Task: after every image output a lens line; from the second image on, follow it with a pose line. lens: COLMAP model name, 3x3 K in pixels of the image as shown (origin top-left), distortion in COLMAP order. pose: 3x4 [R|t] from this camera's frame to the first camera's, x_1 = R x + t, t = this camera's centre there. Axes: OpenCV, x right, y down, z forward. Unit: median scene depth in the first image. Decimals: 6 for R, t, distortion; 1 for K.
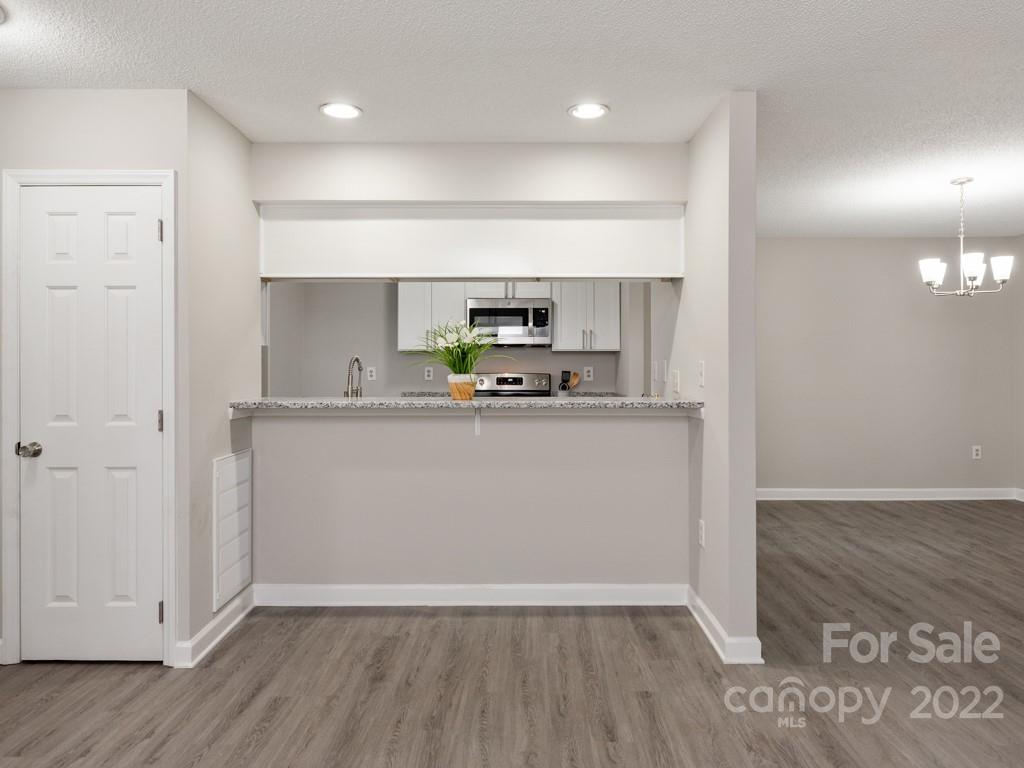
lens RADIAL K [[647.5, 0, 512.0], [0, 647.5, 384.0], [0, 0, 1]] dist [-0.002818, -0.001978]
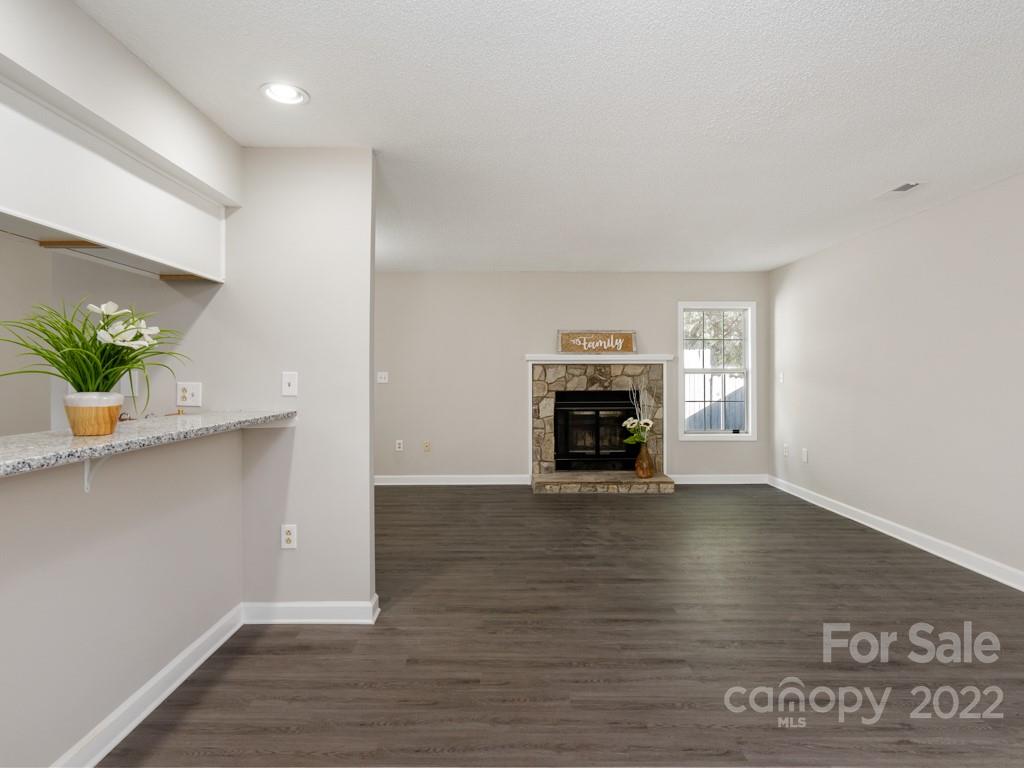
lens RADIAL K [[576.5, 0, 512.9], [0, 576.5, 416.5], [0, 0, 1]] dist [-0.000382, -0.000095]
pose [[-0.010468, -0.067530, 0.997662, -0.665936], [0.032032, 0.997182, 0.067834, -0.018024], [-0.999432, 0.032667, -0.008275, 0.679927]]
